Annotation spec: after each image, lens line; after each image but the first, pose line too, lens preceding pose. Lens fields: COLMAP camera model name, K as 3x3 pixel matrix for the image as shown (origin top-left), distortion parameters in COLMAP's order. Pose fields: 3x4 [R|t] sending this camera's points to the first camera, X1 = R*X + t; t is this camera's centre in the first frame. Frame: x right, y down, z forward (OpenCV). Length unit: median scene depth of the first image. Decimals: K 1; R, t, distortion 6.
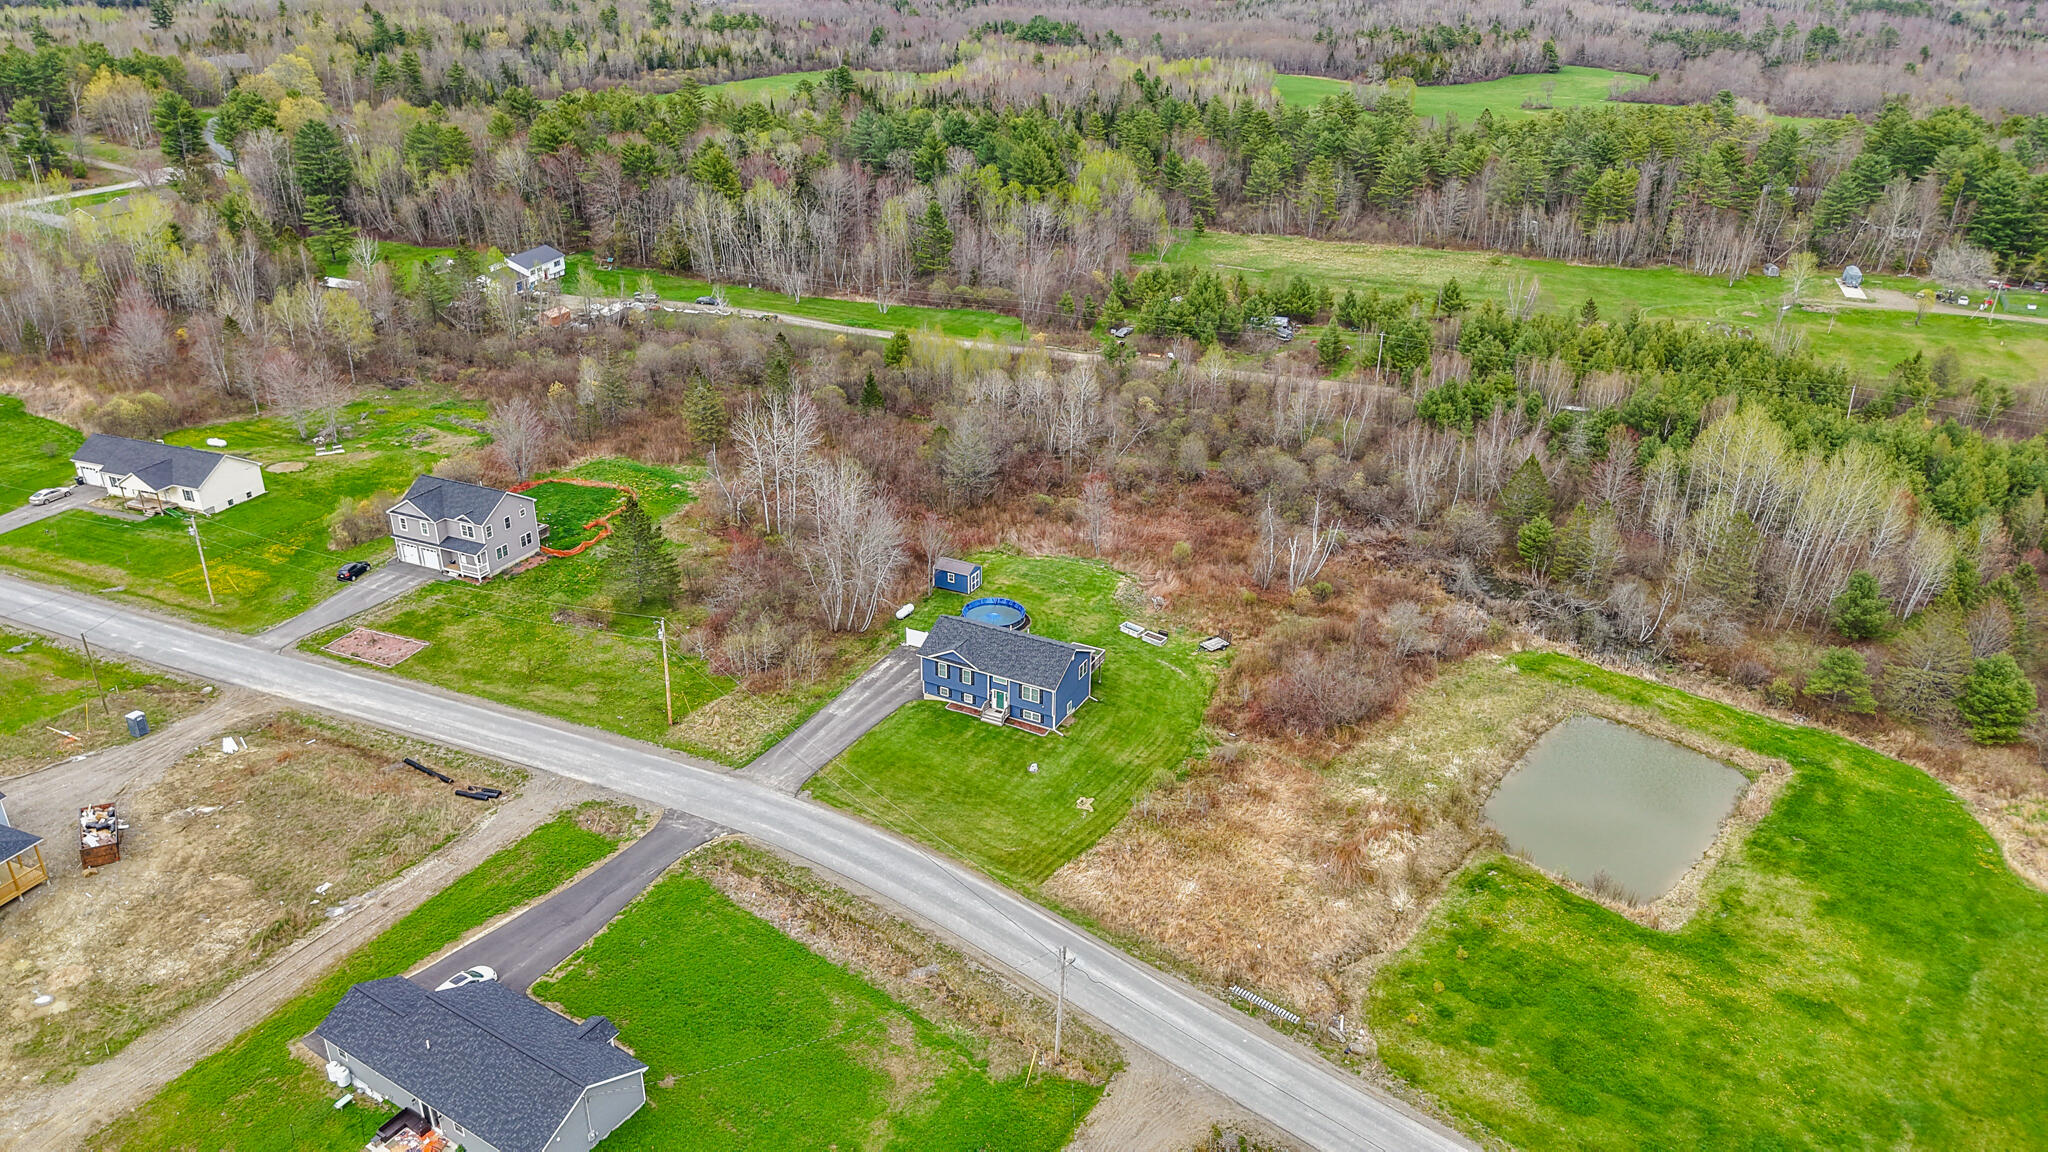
lens RADIAL K [[1367.1, 0, 1016.1], [0, 1367.1, 572.5], [0, 0, 1]] dist [0.051203, -0.001977]
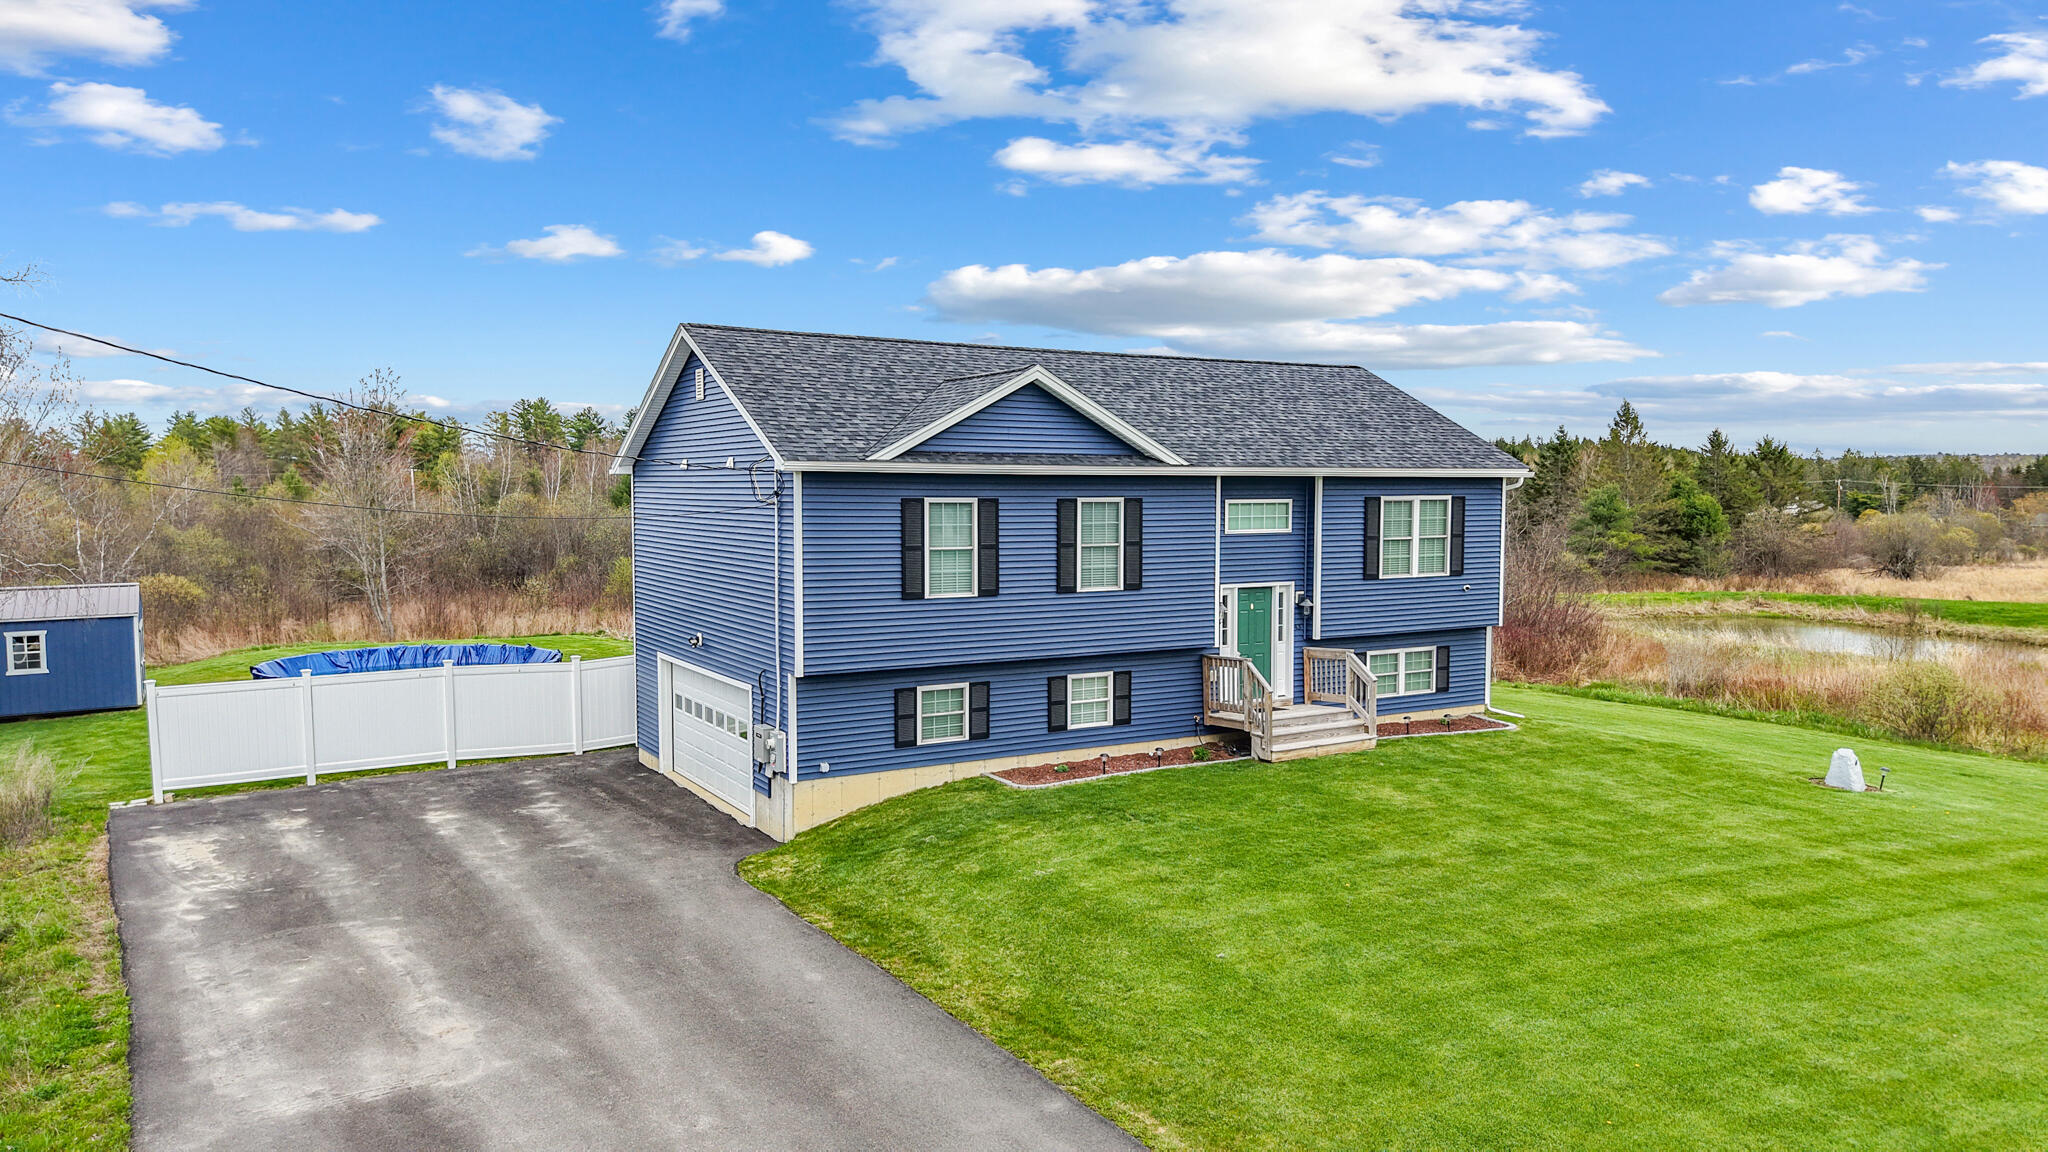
lens RADIAL K [[1378.3, 0, 1020.4], [0, 1378.3, 571.1], [0, 0, 1]] dist [0.044030, -0.062340]
pose [[0.526584, -0.058464, 0.848111, -0.178657], [0.363989, 0.917069, -0.162779, 0.101060], [-0.768259, 0.394420, 0.504194, 0.908660]]
